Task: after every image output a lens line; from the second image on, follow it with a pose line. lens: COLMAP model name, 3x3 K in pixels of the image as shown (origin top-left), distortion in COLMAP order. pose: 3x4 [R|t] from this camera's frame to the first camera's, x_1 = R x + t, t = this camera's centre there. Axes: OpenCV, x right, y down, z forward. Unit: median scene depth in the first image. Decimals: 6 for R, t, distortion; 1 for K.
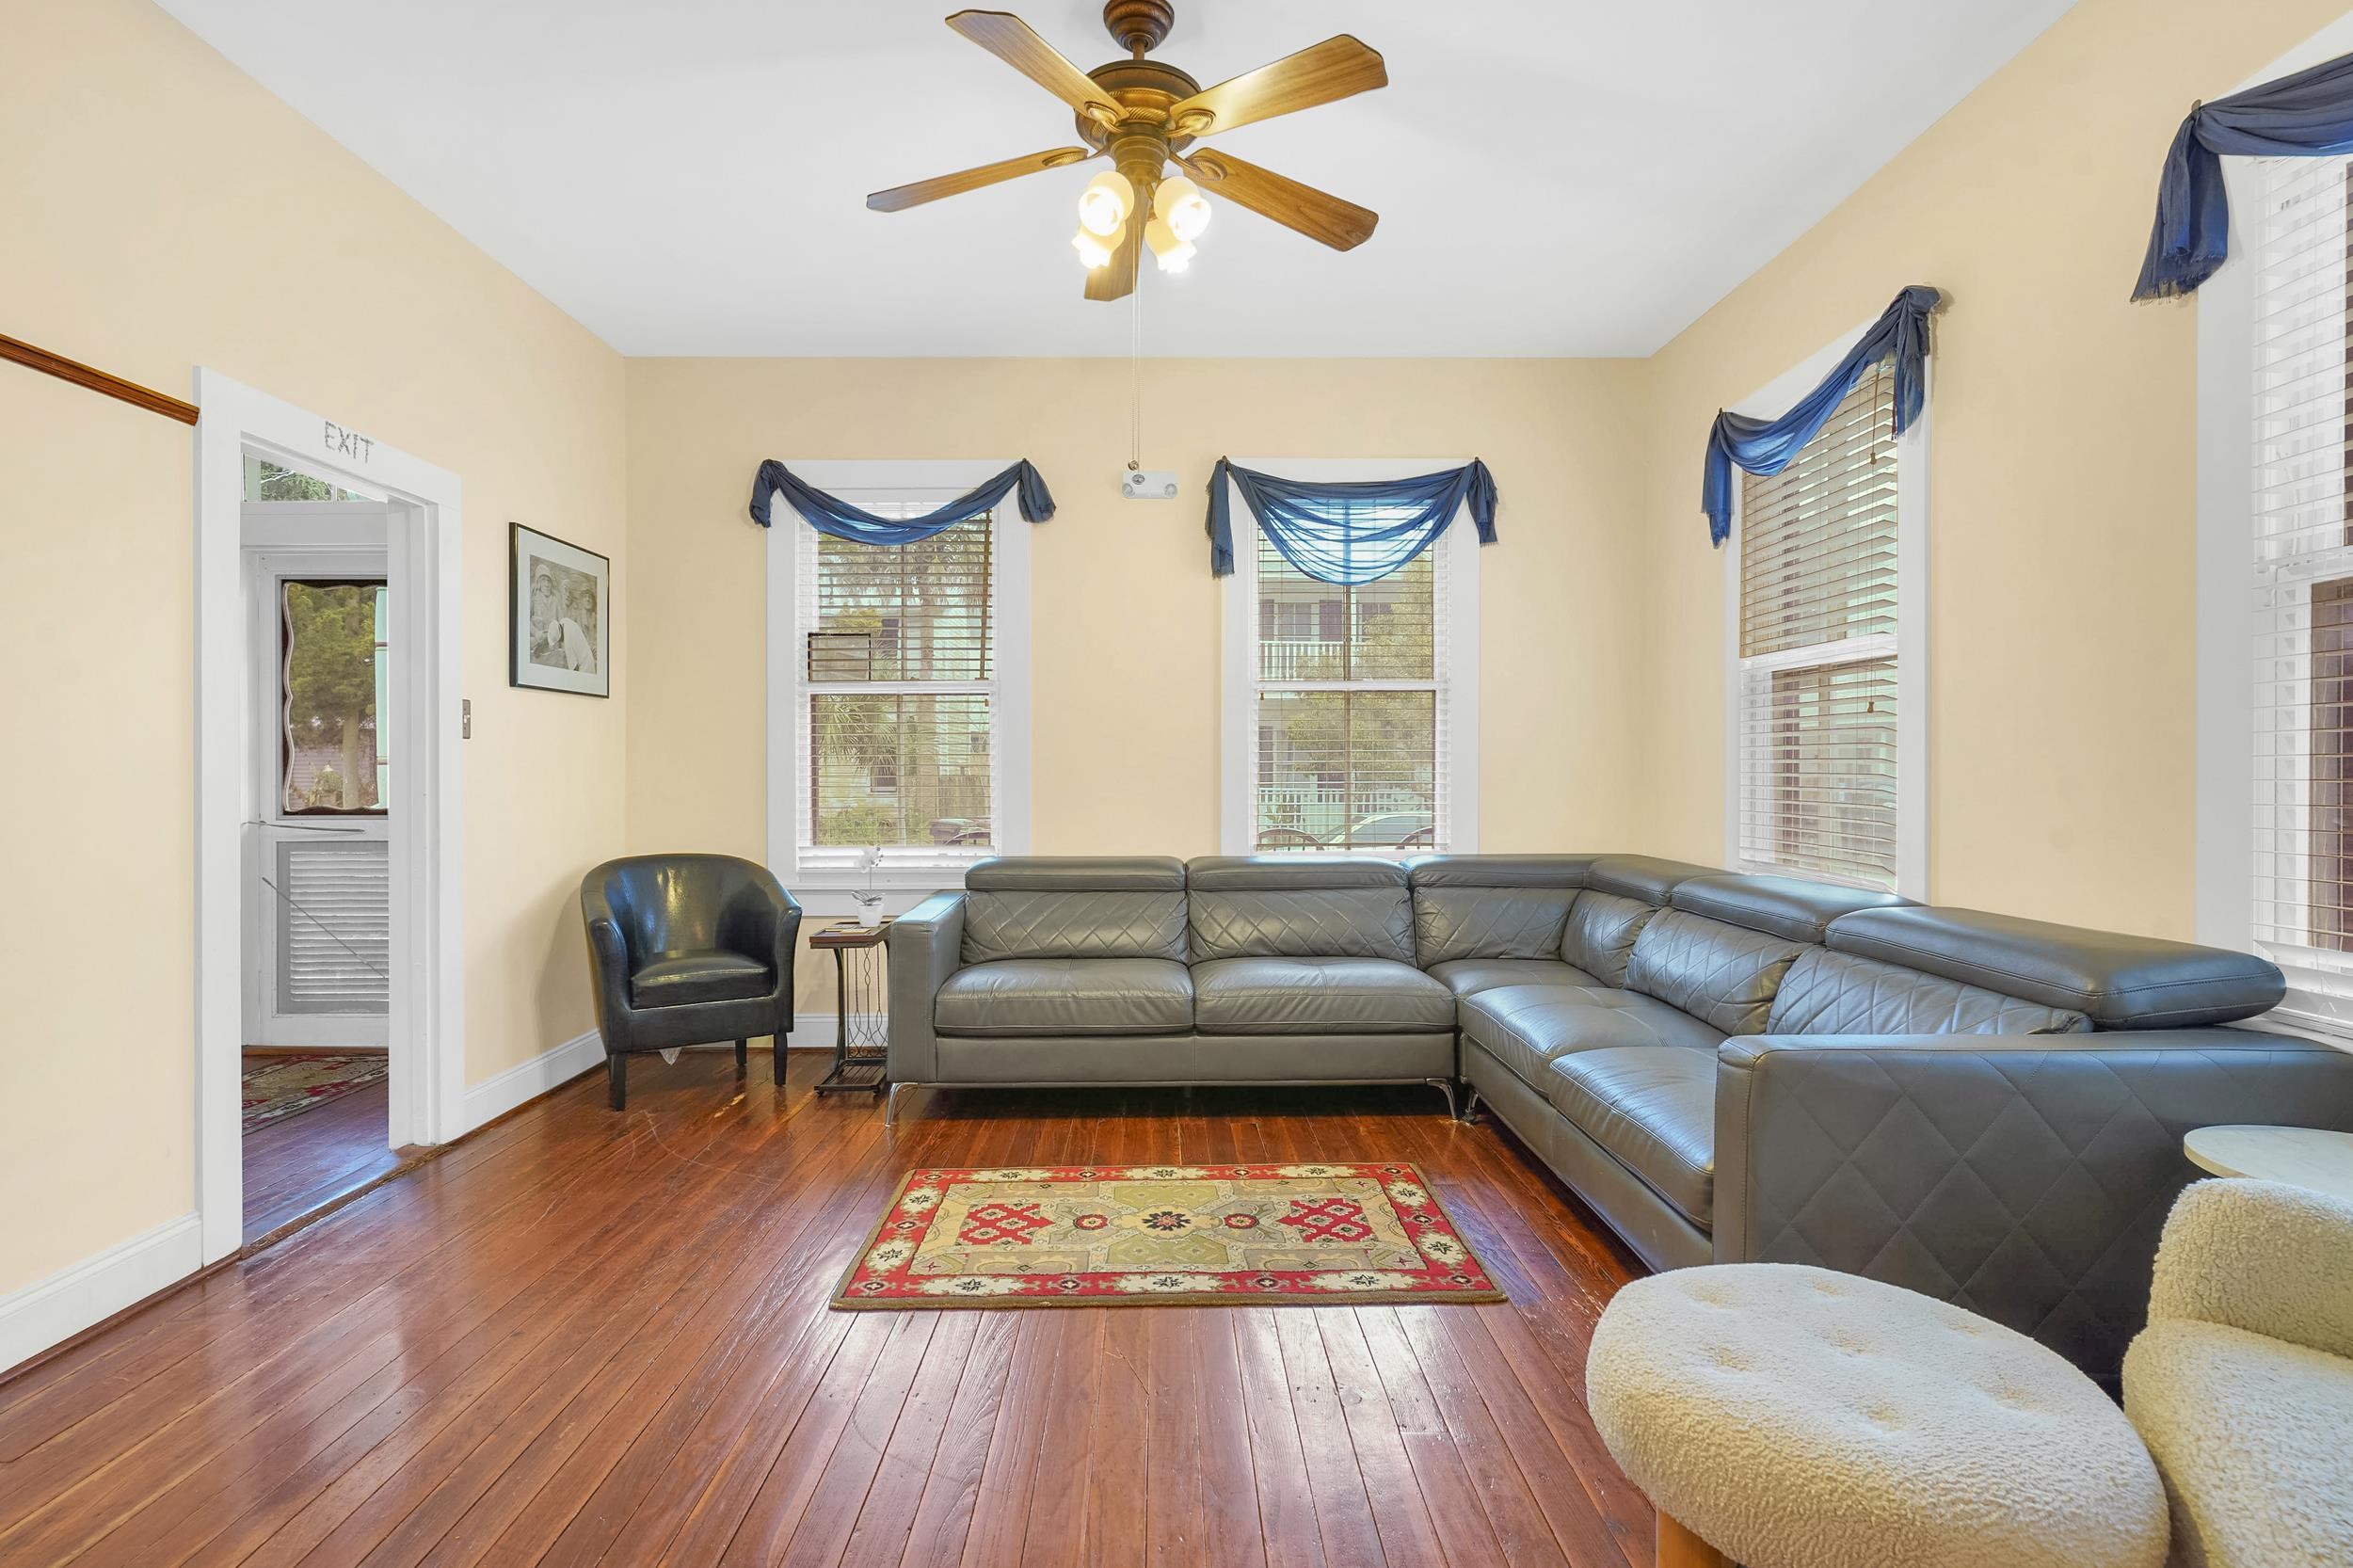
lens RADIAL K [[1150.9, 0, 1182.4], [0, 1150.9, 782.6], [0, 0, 1]] dist [0.003748, 0.000205]
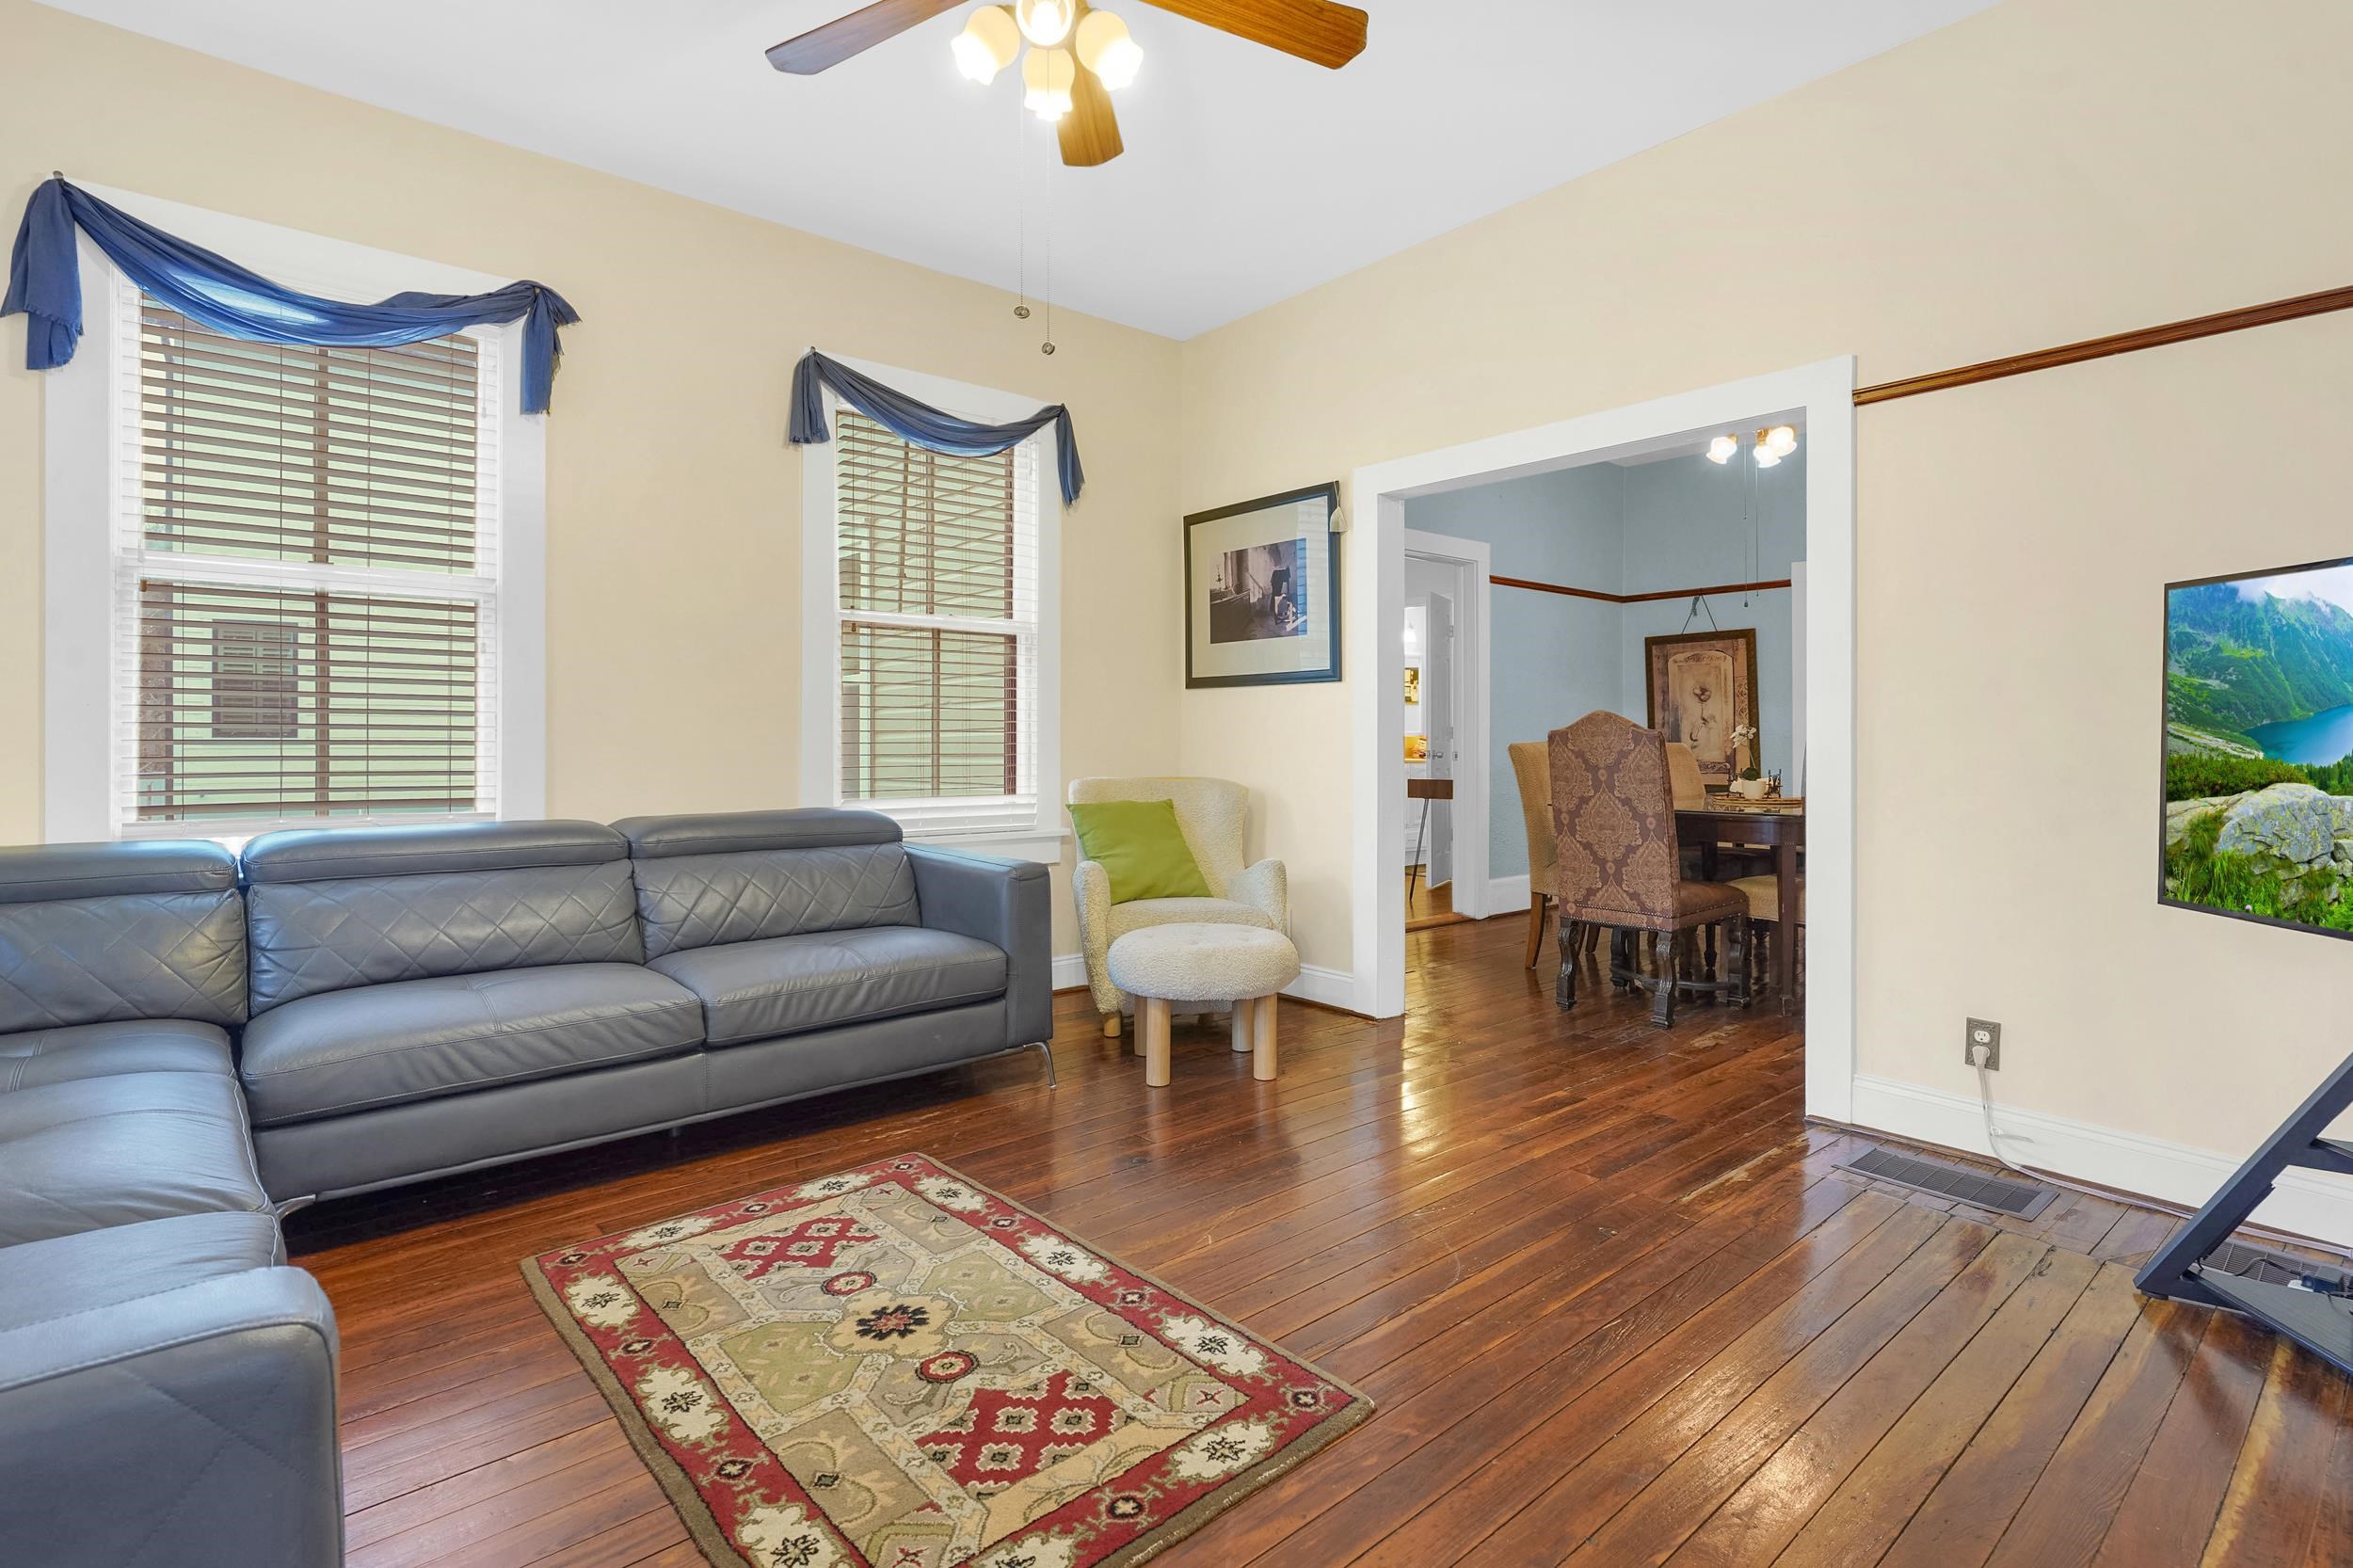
lens RADIAL K [[1150.9, 0, 1178.4], [0, 1150.9, 771.6], [0, 0, 1]] dist [0.003748, 0.000205]
pose [[-0.641939, -0.019119, 0.766517, -0.655670], [0.004385, 0.999581, 0.028605, 0.028026], [-0.766743, 0.021724, -0.641586, 1.311541]]
